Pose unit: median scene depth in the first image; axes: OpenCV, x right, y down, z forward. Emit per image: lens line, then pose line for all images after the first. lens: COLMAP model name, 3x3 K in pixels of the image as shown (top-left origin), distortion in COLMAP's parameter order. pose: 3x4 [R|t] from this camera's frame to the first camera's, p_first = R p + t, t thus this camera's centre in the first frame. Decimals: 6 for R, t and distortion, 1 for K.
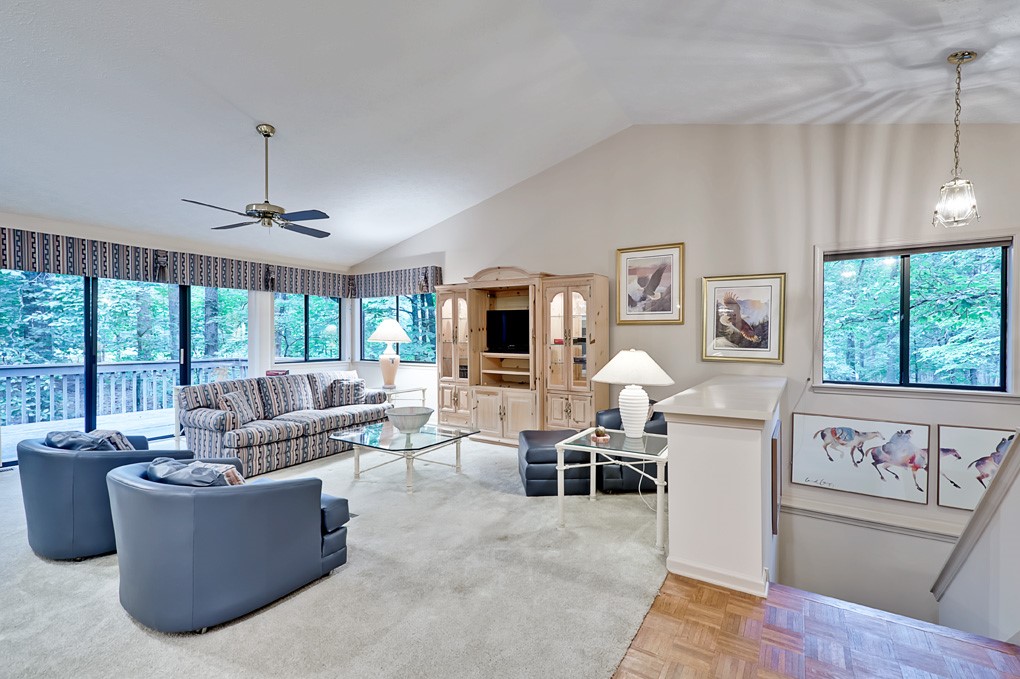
lens RADIAL K [[448.1, 0, 511.2], [0, 448.1, 341.7], [0, 0, 1]] dist [0.001680, -0.000807]
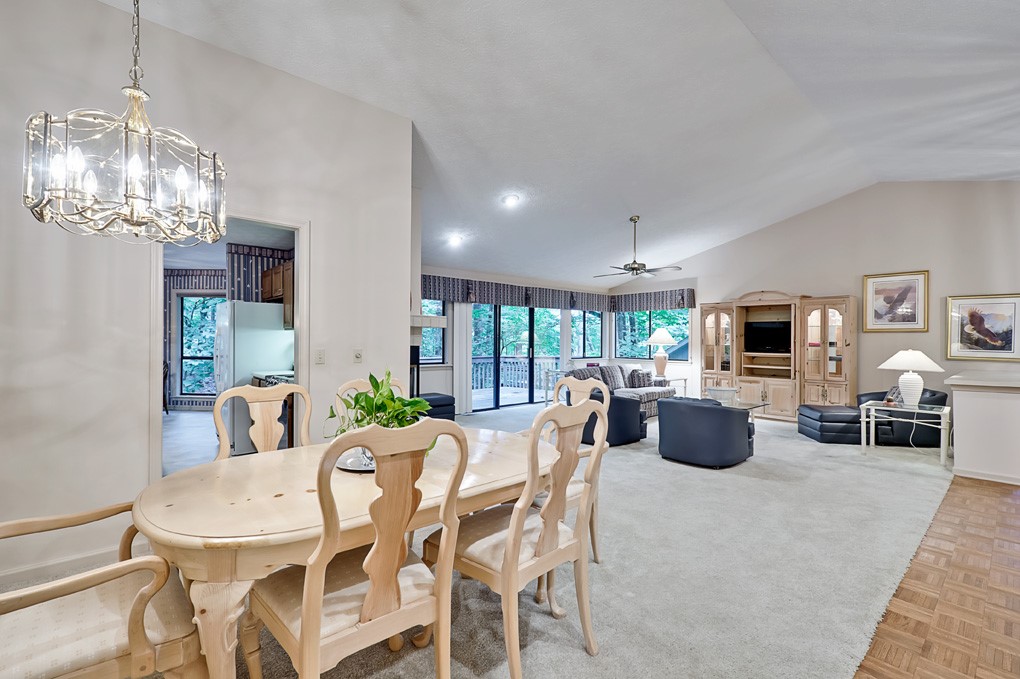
lens RADIAL K [[448.1, 0, 509.4], [0, 448.1, 338.3], [0, 0, 1]] dist [0.001680, -0.000807]
pose [[0.958719, 0.001178, -0.284351, -0.399578], [-0.005195, 0.999897, -0.013372, 0.003678], [0.284306, 0.014297, 0.958627, -0.581166]]
